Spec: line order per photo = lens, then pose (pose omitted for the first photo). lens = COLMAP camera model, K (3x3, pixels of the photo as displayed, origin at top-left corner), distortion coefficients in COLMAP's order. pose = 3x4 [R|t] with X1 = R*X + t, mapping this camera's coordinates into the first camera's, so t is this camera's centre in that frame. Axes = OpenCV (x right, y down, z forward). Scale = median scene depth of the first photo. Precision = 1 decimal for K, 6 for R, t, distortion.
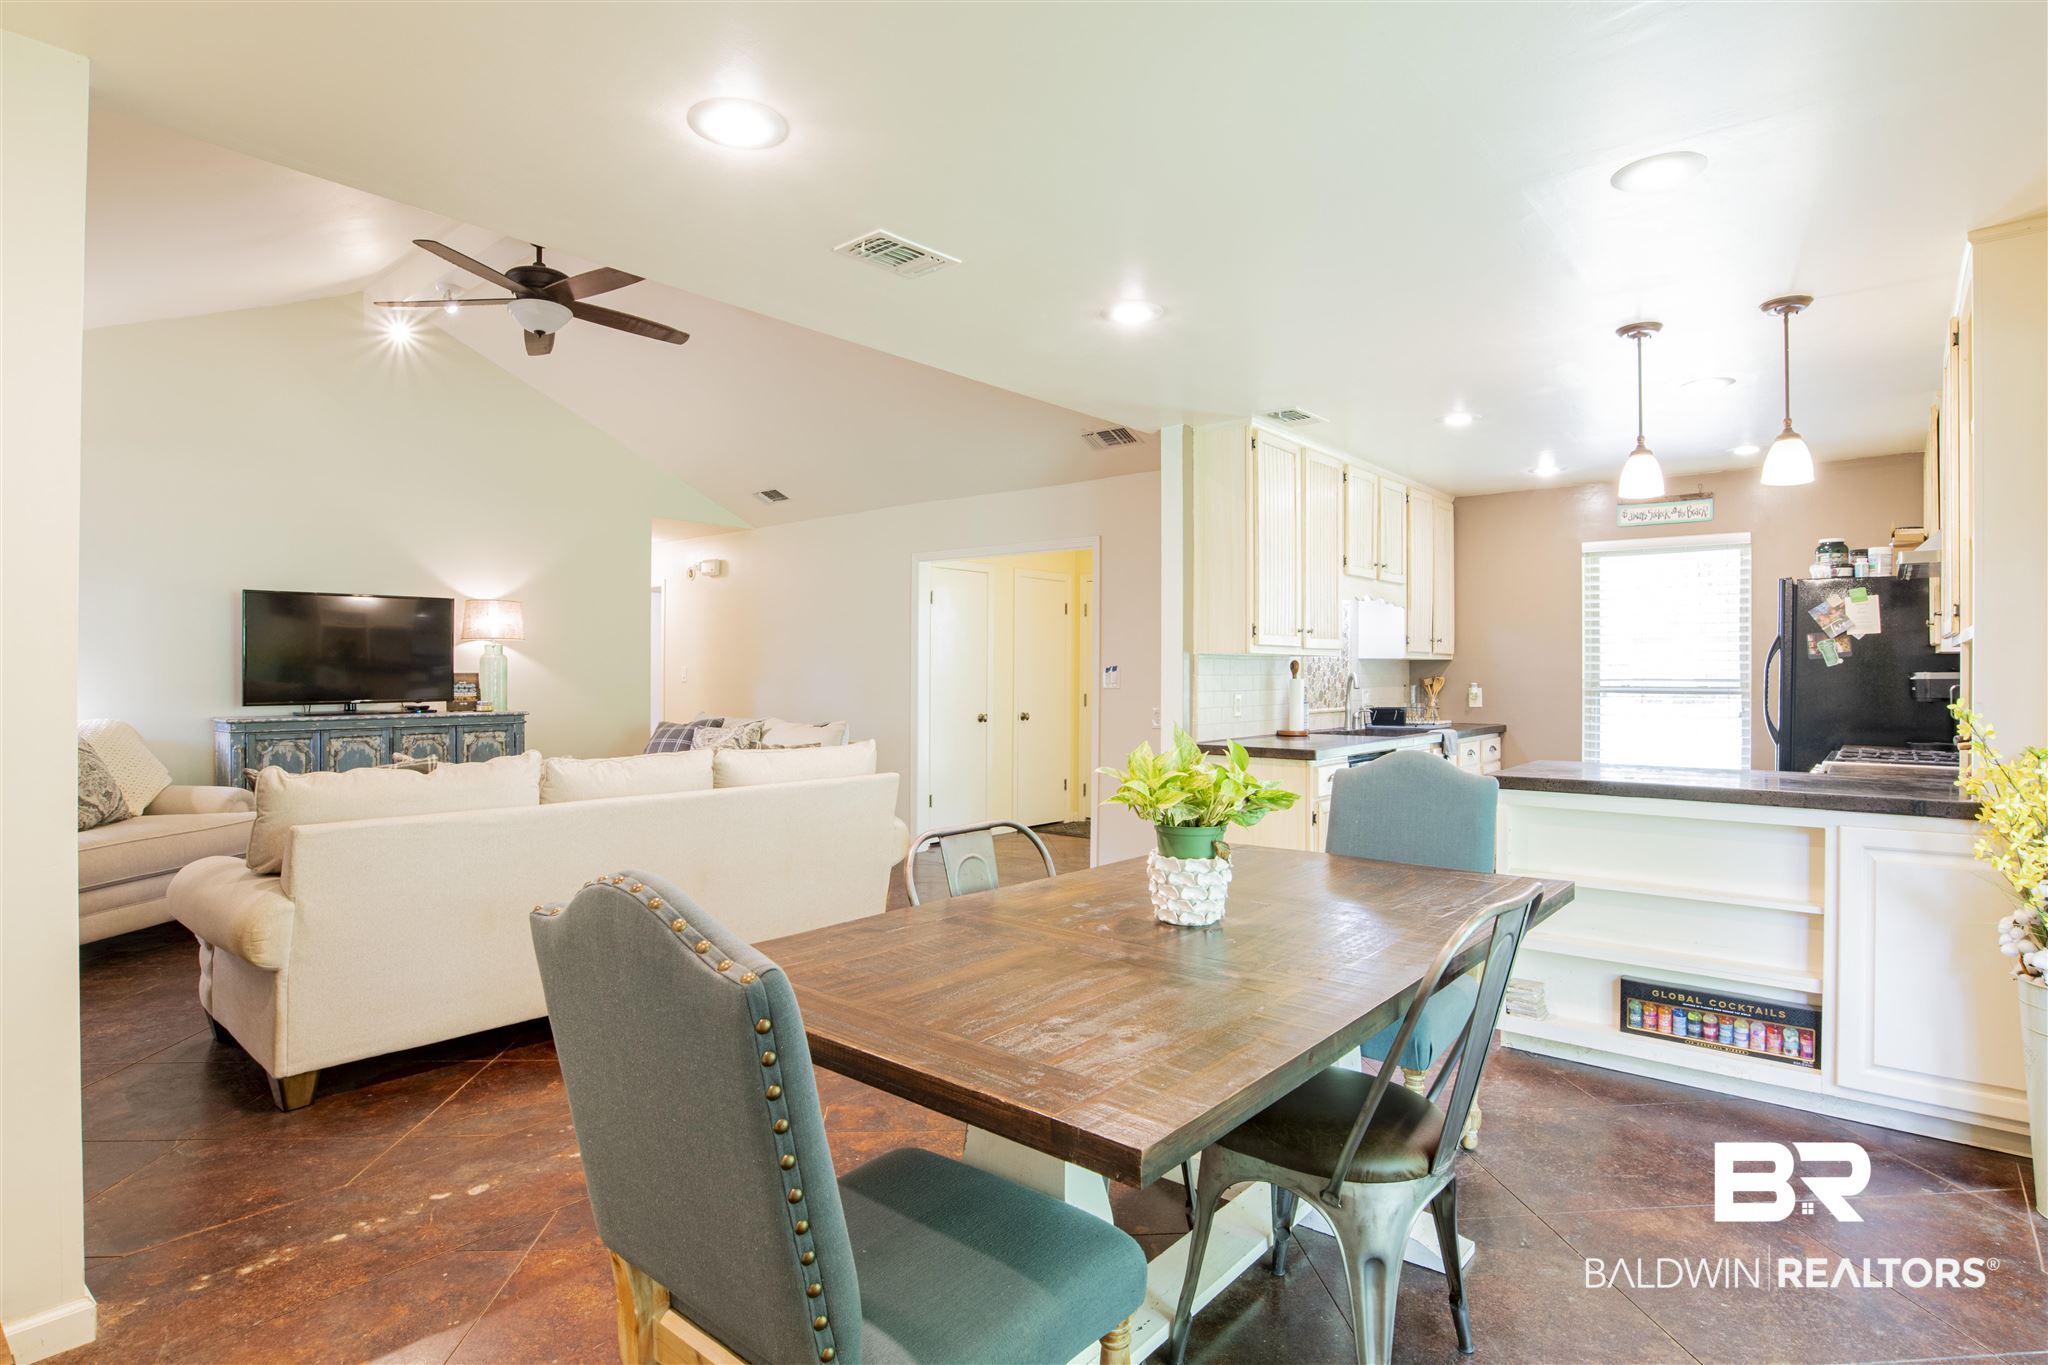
lens RADIAL K [[1055.0, 0, 1033.1], [0, 1055.0, 694.1], [0, 0, 1]] dist [-0.055275, 0.021959]
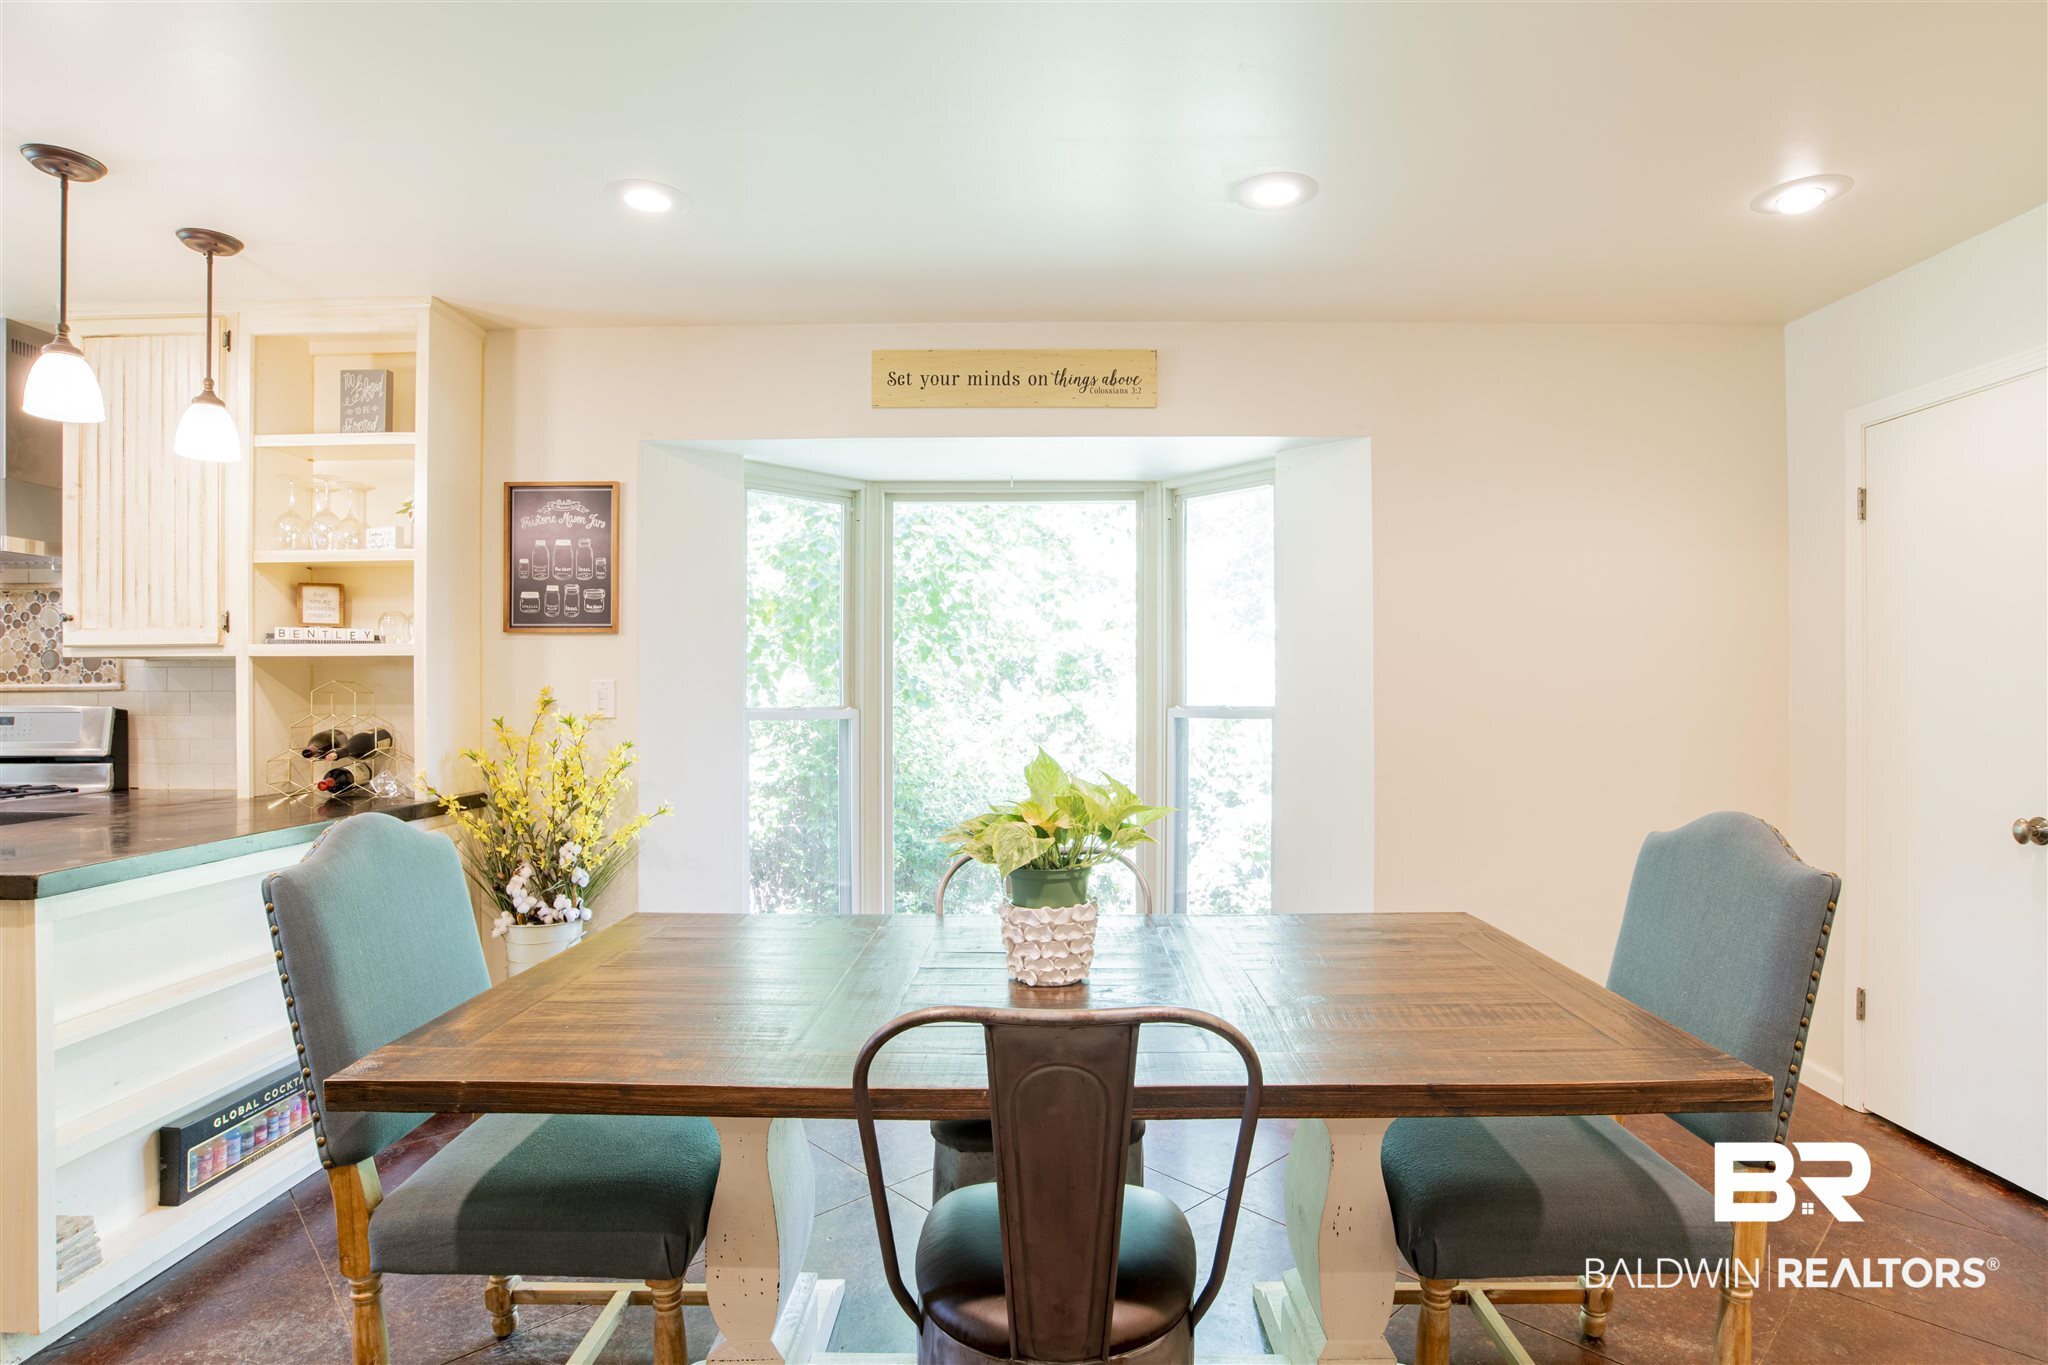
lens RADIAL K [[1055.0, 0, 1033.1], [0, 1055.0, 694.1], [0, 0, 1]] dist [-0.055275, 0.021959]
pose [[-0.630280, -0.003035, 0.776362, -0.215339], [0.015413, 0.999746, 0.016421, -0.011339], [-0.776215, 0.022316, -0.630073, 0.664192]]
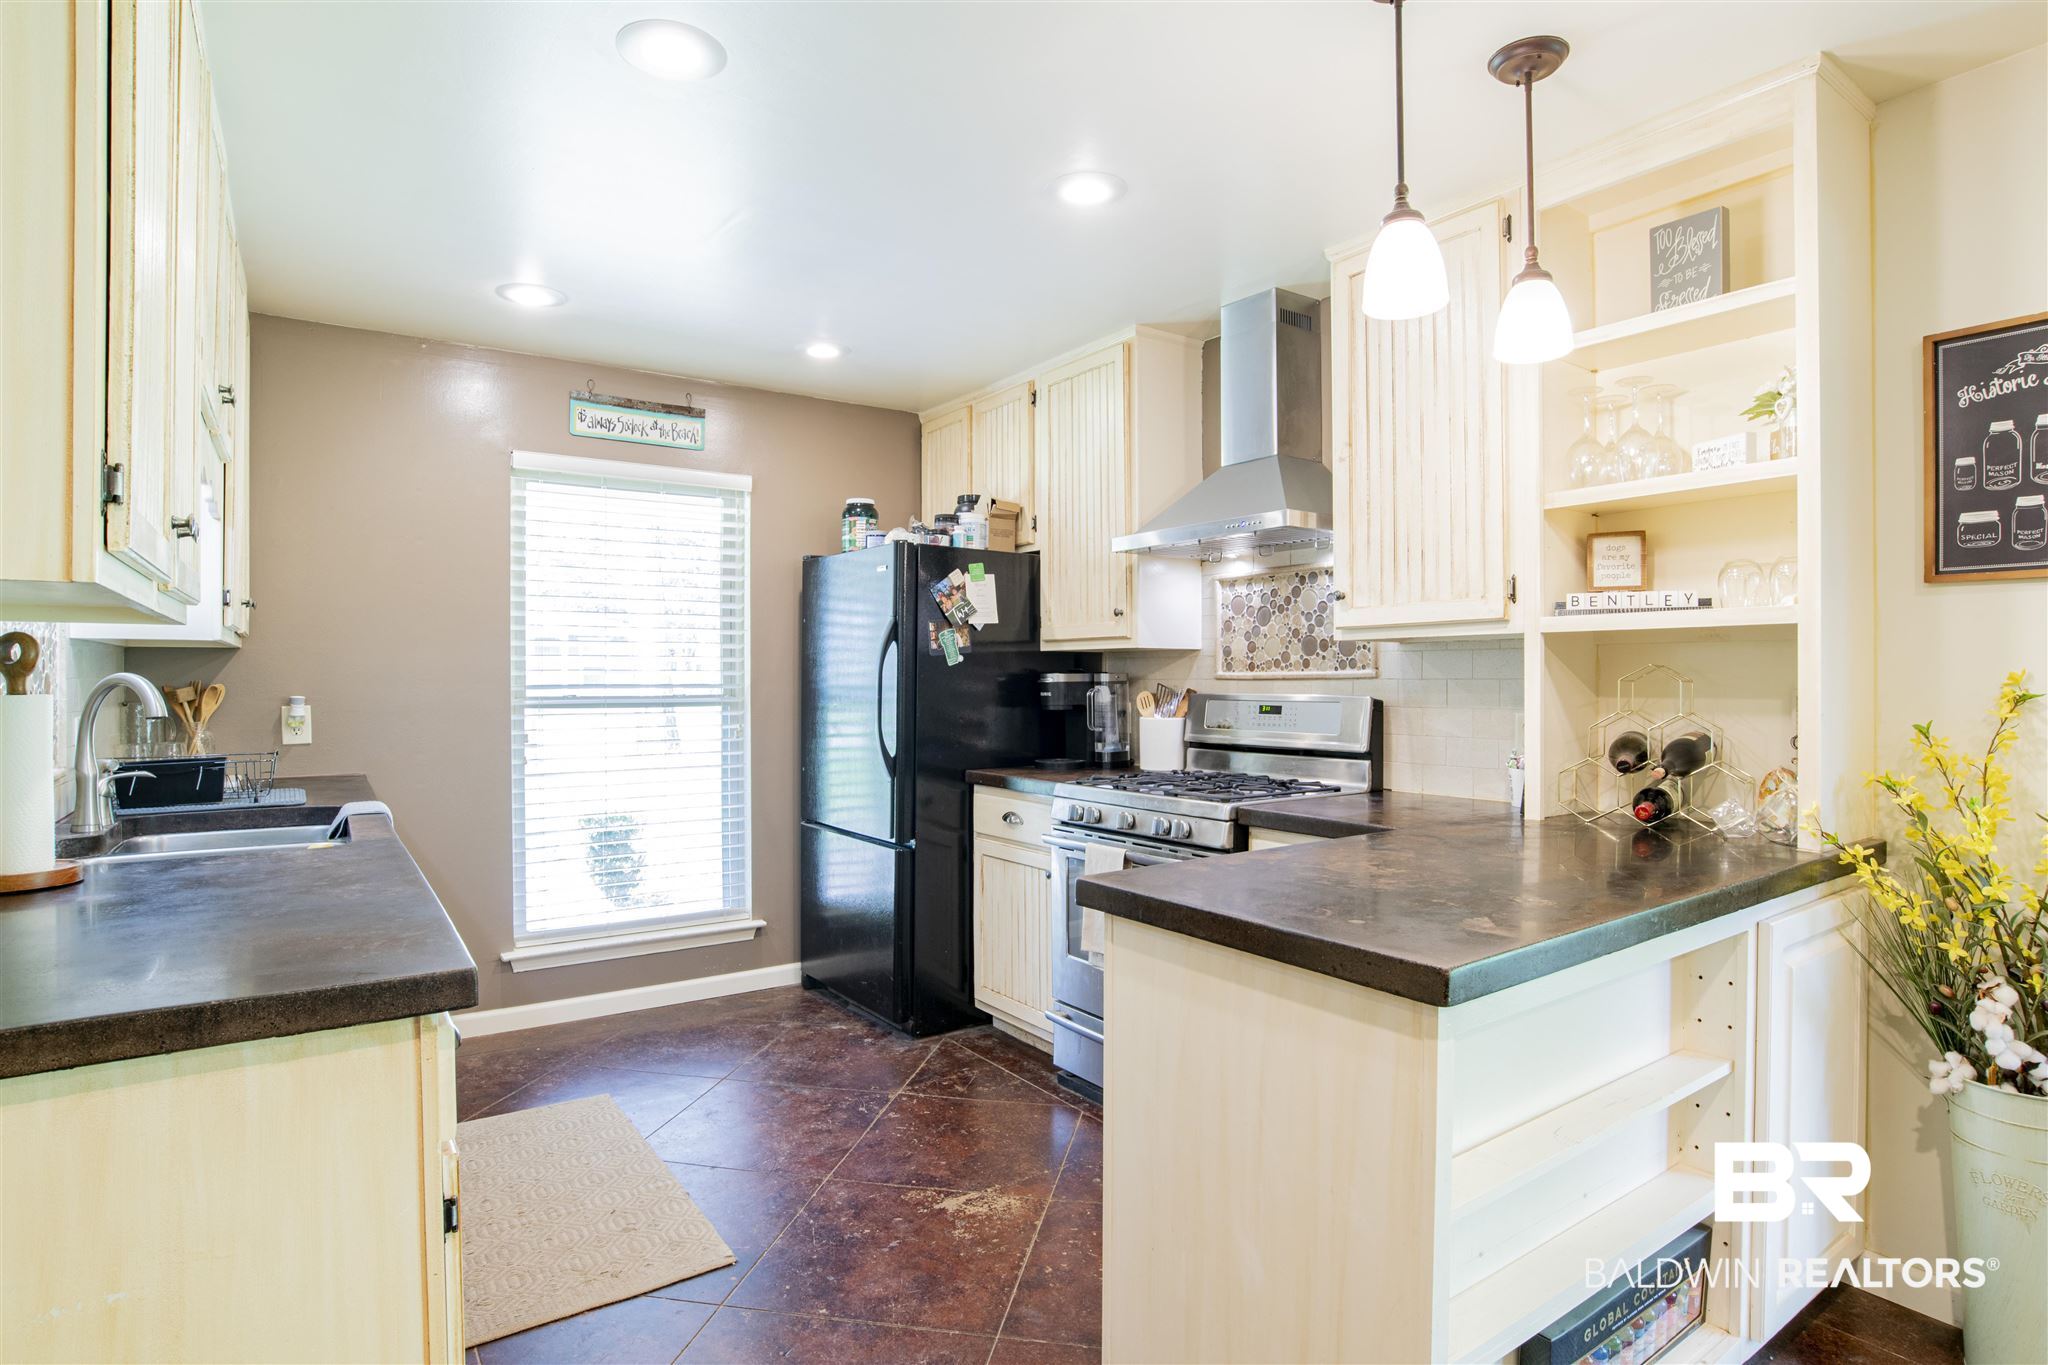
lens RADIAL K [[1055.0, 0, 1033.1], [0, 1055.0, 694.1], [0, 0, 1]] dist [-0.055275, 0.021959]
pose [[0.253575, -0.015282, 0.967195, 0.051335], [0.020149, 0.999742, 0.010514, -0.013073], [-0.967106, 0.016822, 0.253818, 0.745548]]
